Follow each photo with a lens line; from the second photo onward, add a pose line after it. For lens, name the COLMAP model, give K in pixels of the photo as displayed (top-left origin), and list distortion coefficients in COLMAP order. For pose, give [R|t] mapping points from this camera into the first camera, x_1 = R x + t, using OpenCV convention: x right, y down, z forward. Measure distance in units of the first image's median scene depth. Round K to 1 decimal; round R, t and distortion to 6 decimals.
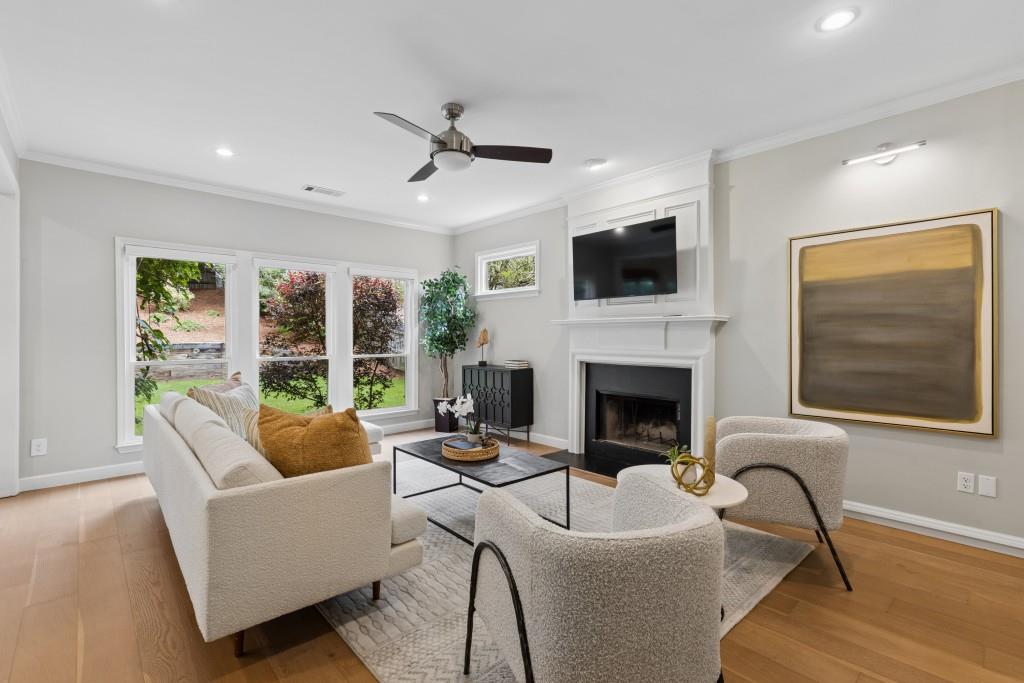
lens RADIAL K [[461.0, 0, 509.8], [0, 461.0, 333.7], [0, 0, 1]] dist [0.008639, -0.000699]
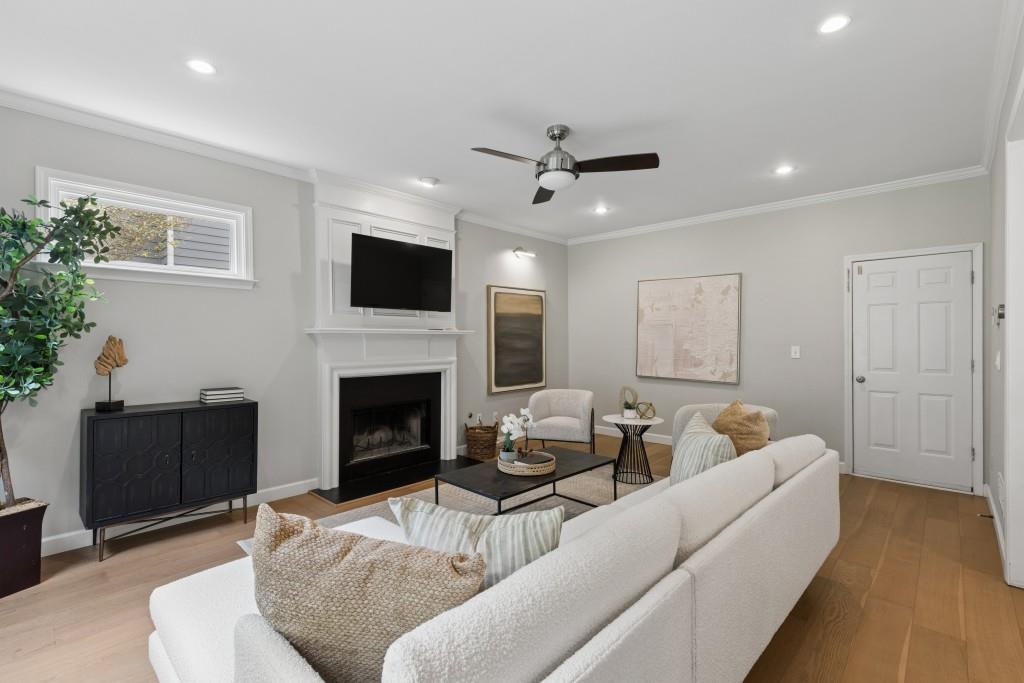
lens RADIAL K [[461.0, 0, 510.3], [0, 461.0, 338.9], [0, 0, 1]] dist [0.008639, -0.000699]
pose [[-0.071142, 0.001227, 0.997465, -0.896623], [-0.002735, 0.999995, -0.001425, -0.013691], [-0.997462, -0.002829, -0.071138, 0.924454]]
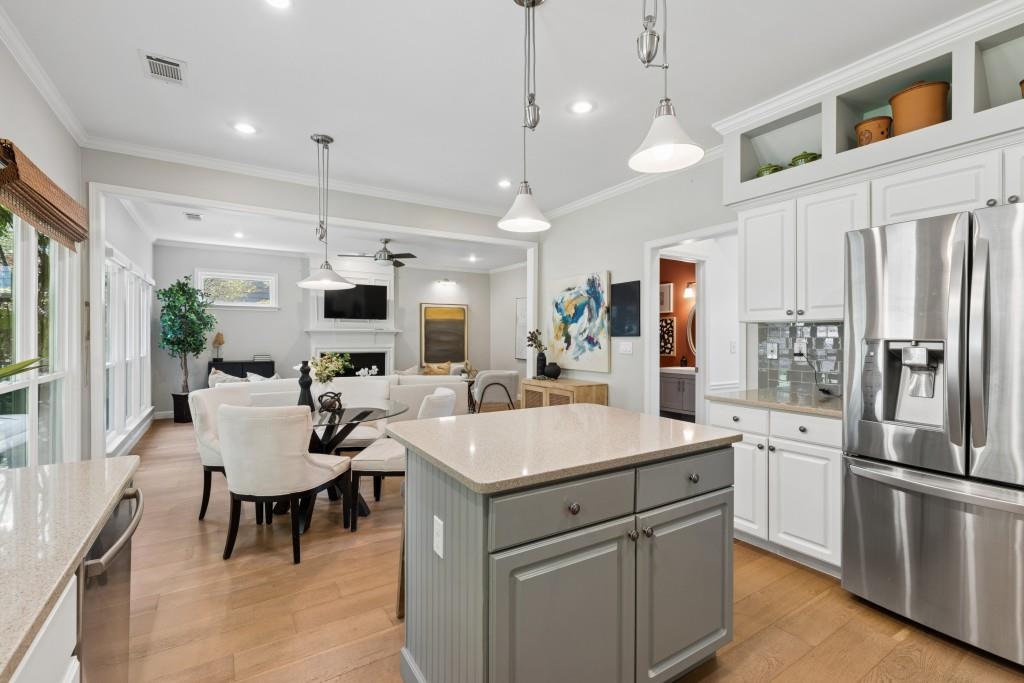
lens RADIAL K [[461.0, 0, 512.7], [0, 461.0, 335.9], [0, 0, 1]] dist [0.008639, -0.000699]
pose [[0.193748, 0.002579, 0.981048, -1.760682], [-0.006672, 0.999977, -0.001311, -0.008363], [-0.981029, -0.006291, 0.193761, -0.060930]]
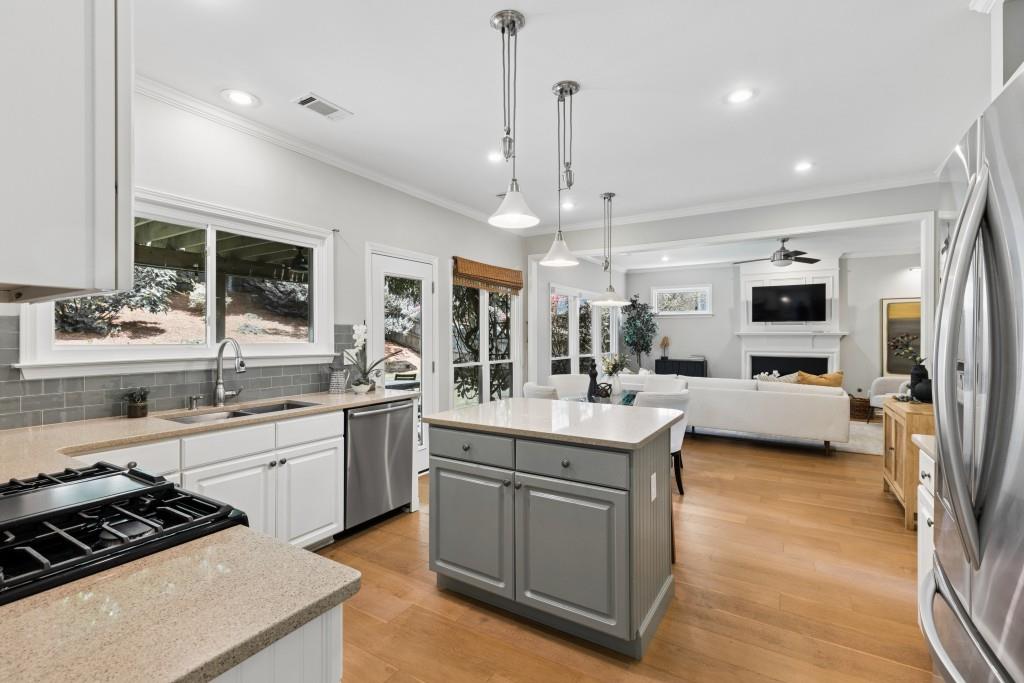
lens RADIAL K [[461.0, 0, 509.4], [0, 461.0, 334.4], [0, 0, 1]] dist [0.008639, -0.000699]
pose [[0.967632, 0.002173, 0.252357, -1.505177], [-0.002073, 0.999998, -0.000662, -0.024077], [-0.252357, 0.000118, 0.967634, -0.628930]]
